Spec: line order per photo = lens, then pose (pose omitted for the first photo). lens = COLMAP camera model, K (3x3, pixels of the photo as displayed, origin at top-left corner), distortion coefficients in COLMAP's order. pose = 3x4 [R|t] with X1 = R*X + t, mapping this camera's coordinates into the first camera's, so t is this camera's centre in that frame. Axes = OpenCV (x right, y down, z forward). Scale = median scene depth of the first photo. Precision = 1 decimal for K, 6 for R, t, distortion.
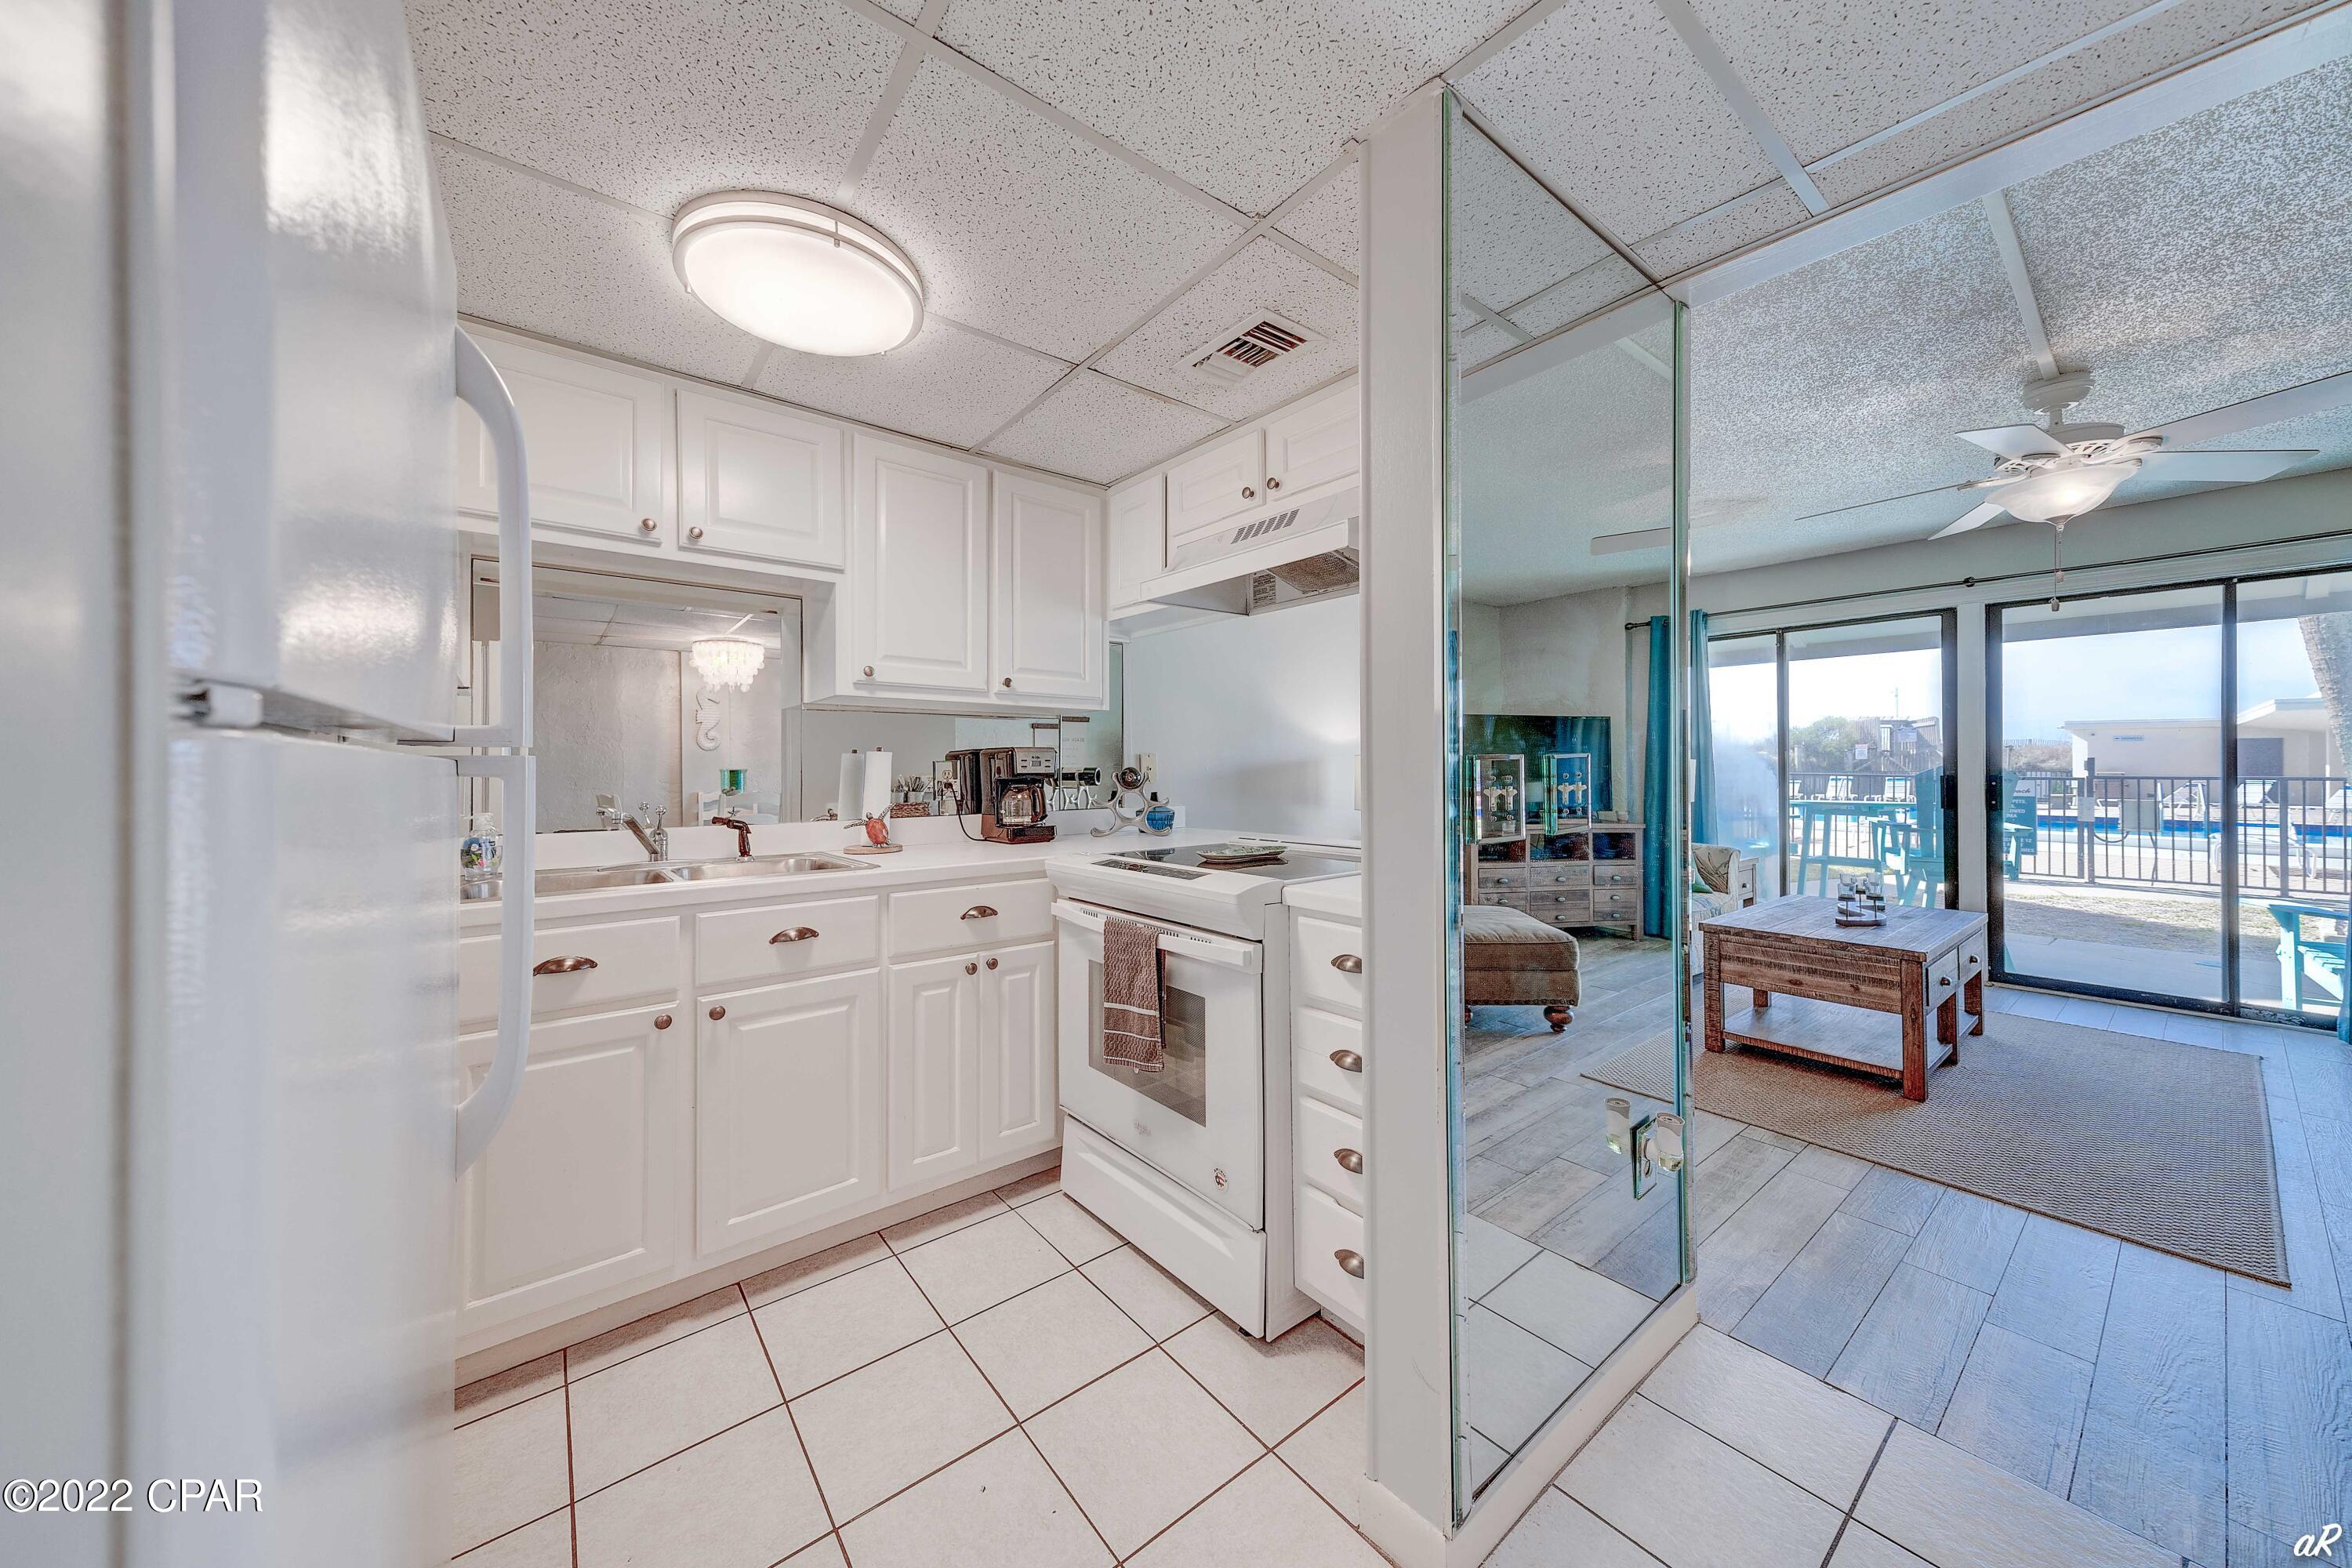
lens RADIAL K [[796.0, 0, 1162.1], [0, 796.0, 768.3], [0, 0, 1]] dist [0.016091, -0.000180]
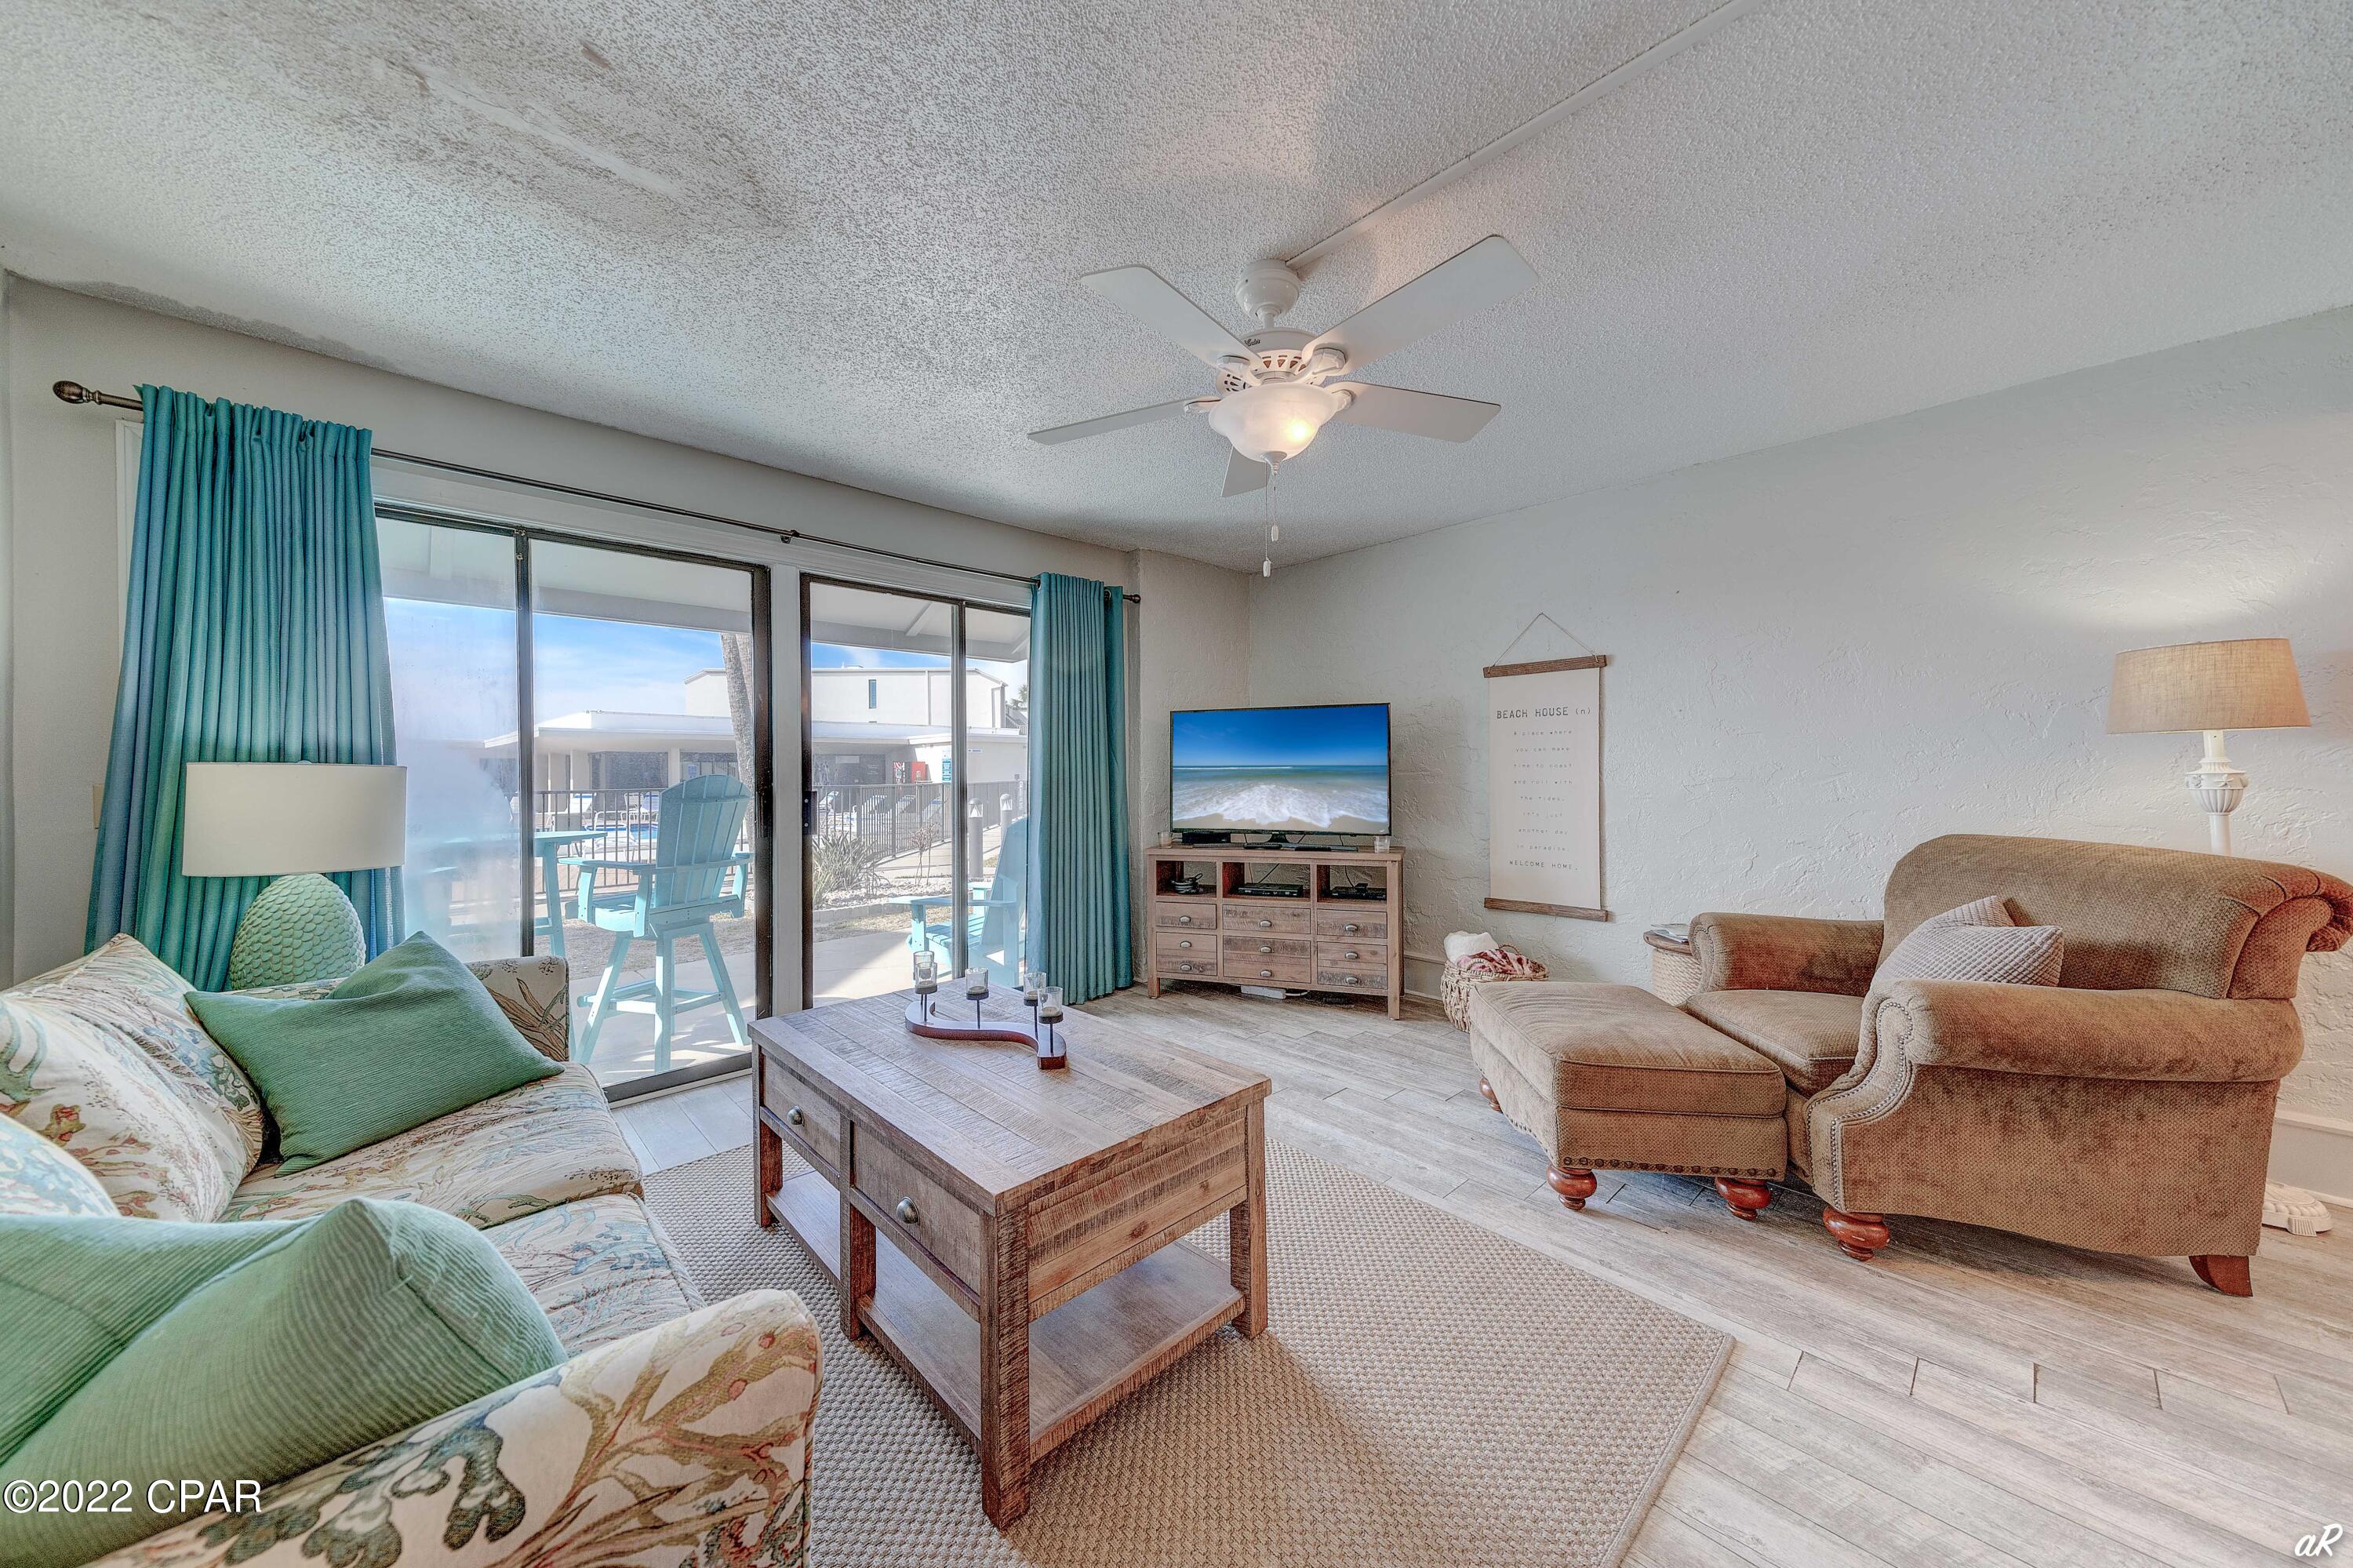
lens RADIAL K [[796.4, 0, 1162.6], [0, 796.4, 768.2], [0, 0, 1]] dist [0.016091, -0.000180]
pose [[-0.091911, 0.010719, 0.995710, 0.324428], [0.009807, 0.999903, -0.009859, -0.003397], [-0.995719, 0.008858, -0.092007, 1.076280]]
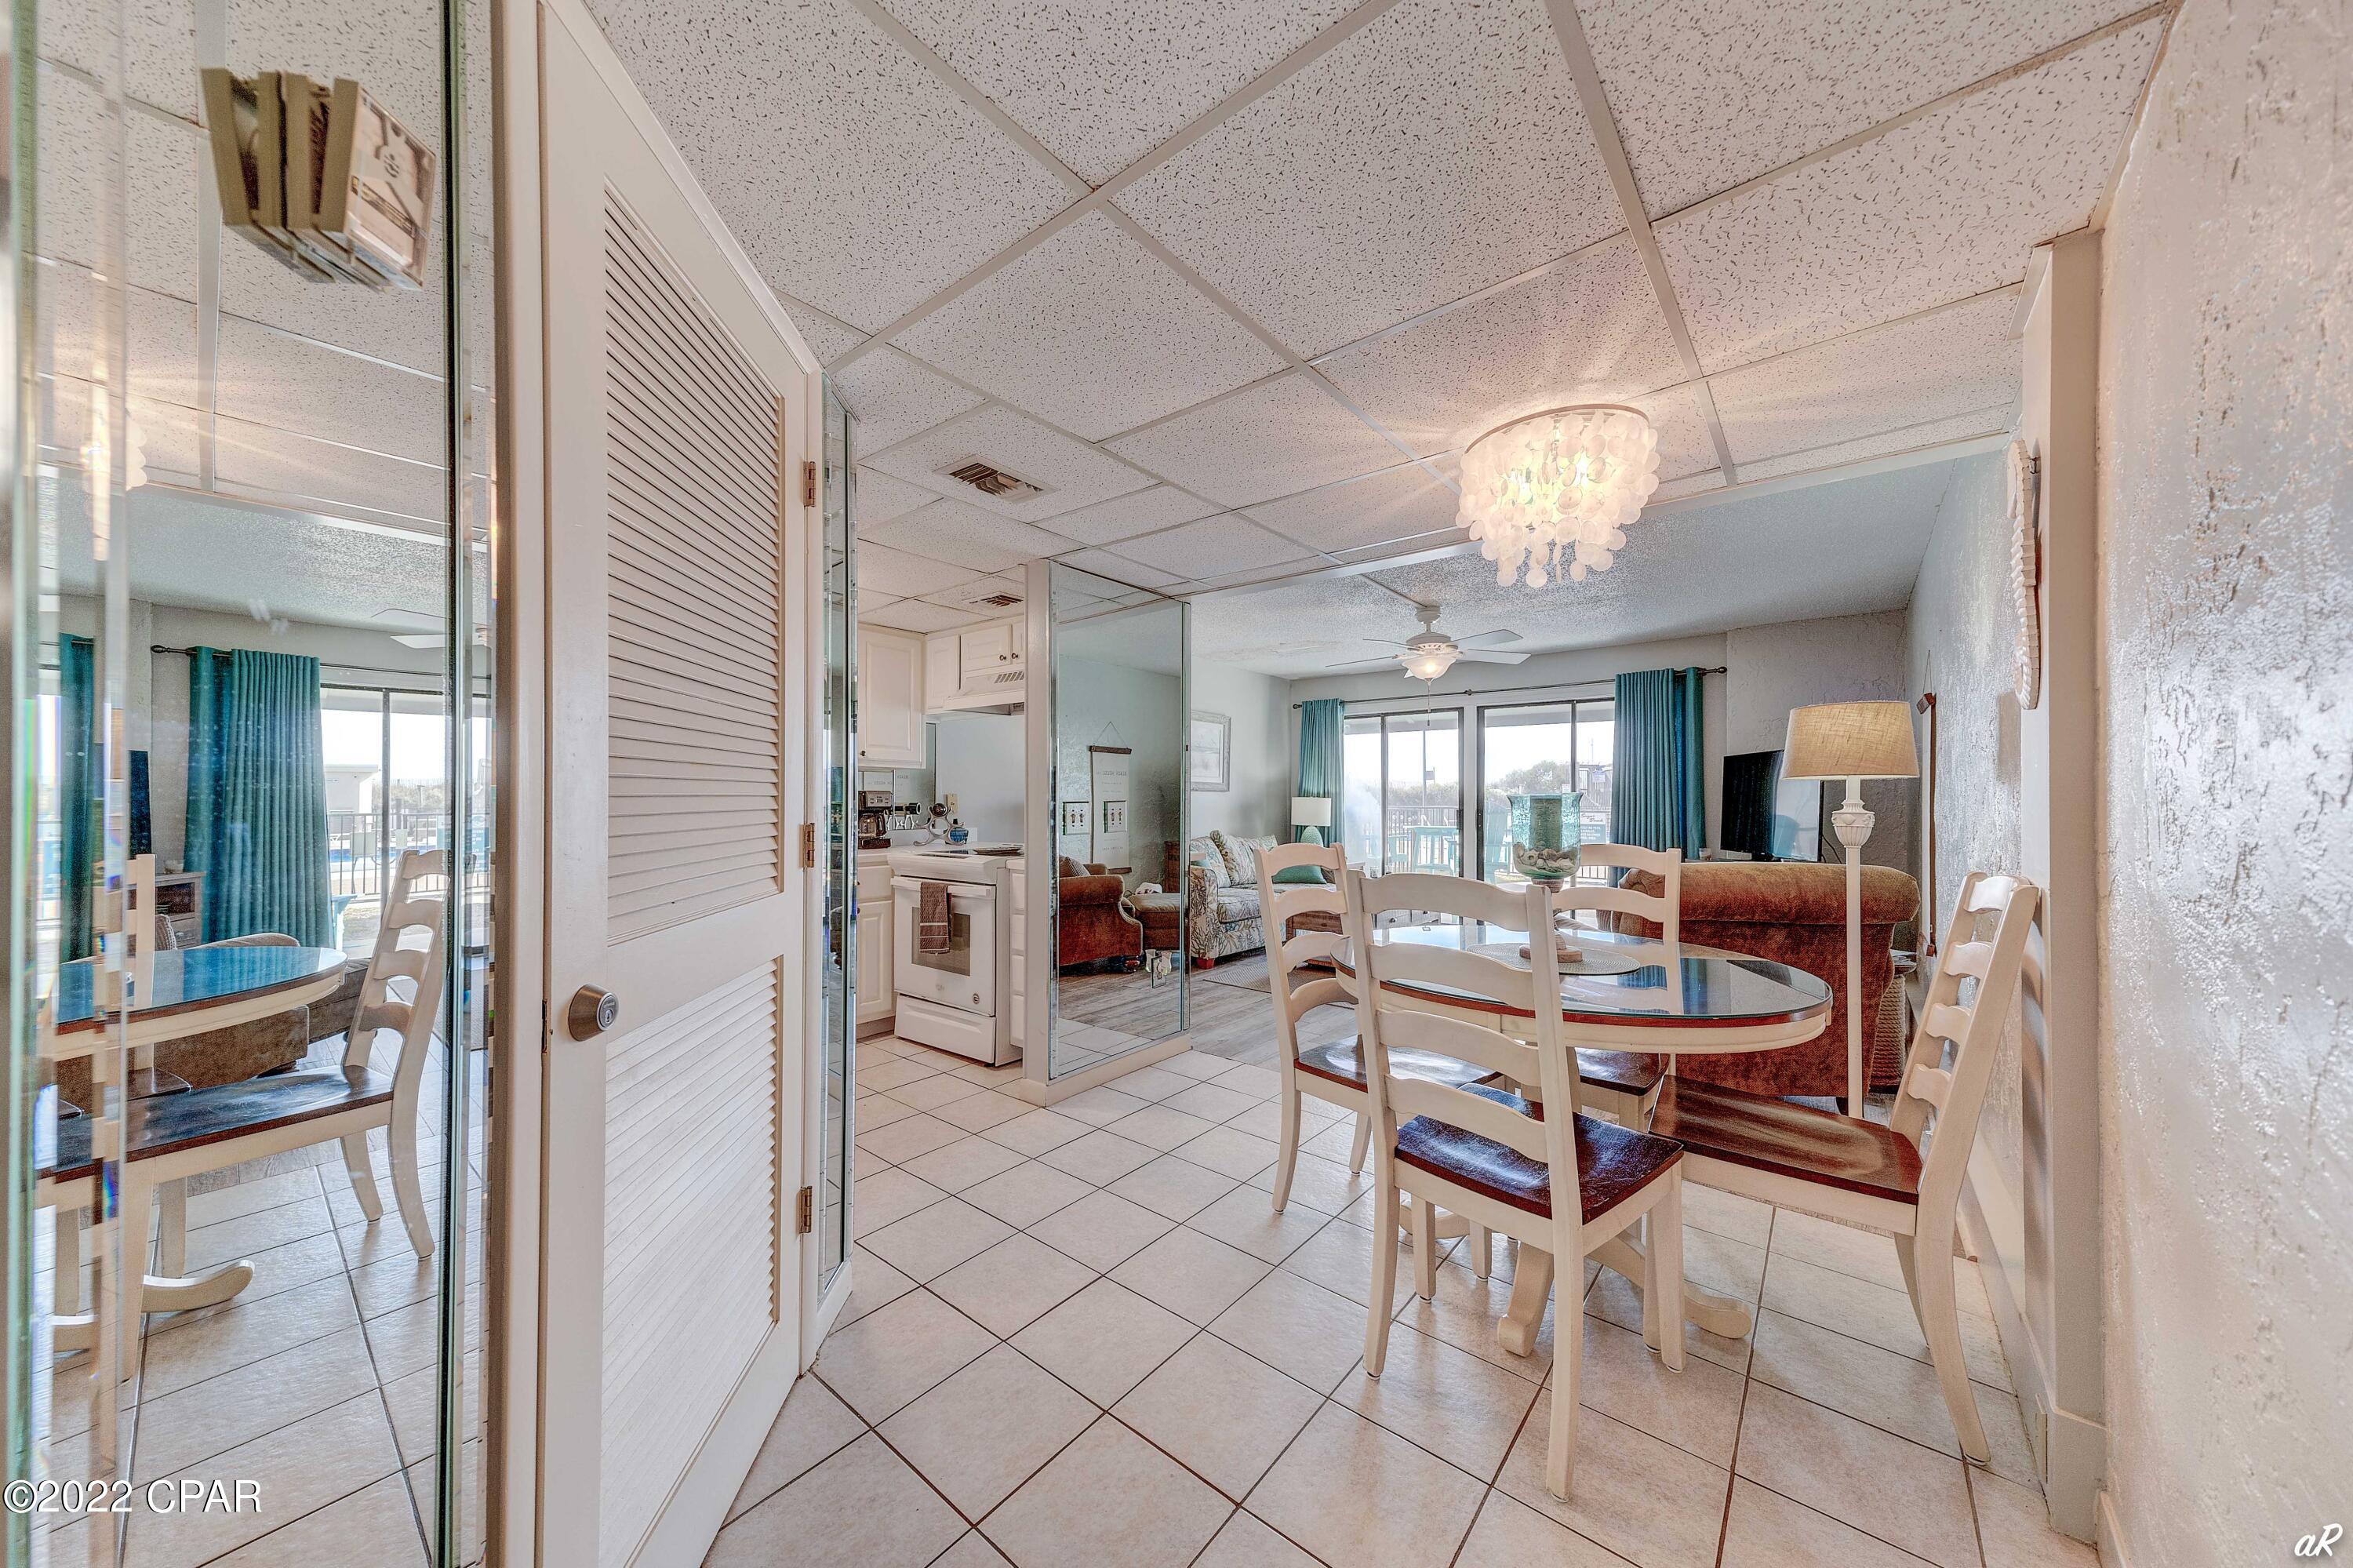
lens RADIAL K [[789.7, 0, 1156.7], [0, 789.7, 795.3], [0, 0, 1]] dist [-0.001270, -0.000116]
pose [[0.977970, 0.006598, 0.208642, 0.057695], [-0.005348, 0.999964, -0.006553, -0.008950], [-0.208677, 0.005293, 0.977970, -0.661993]]
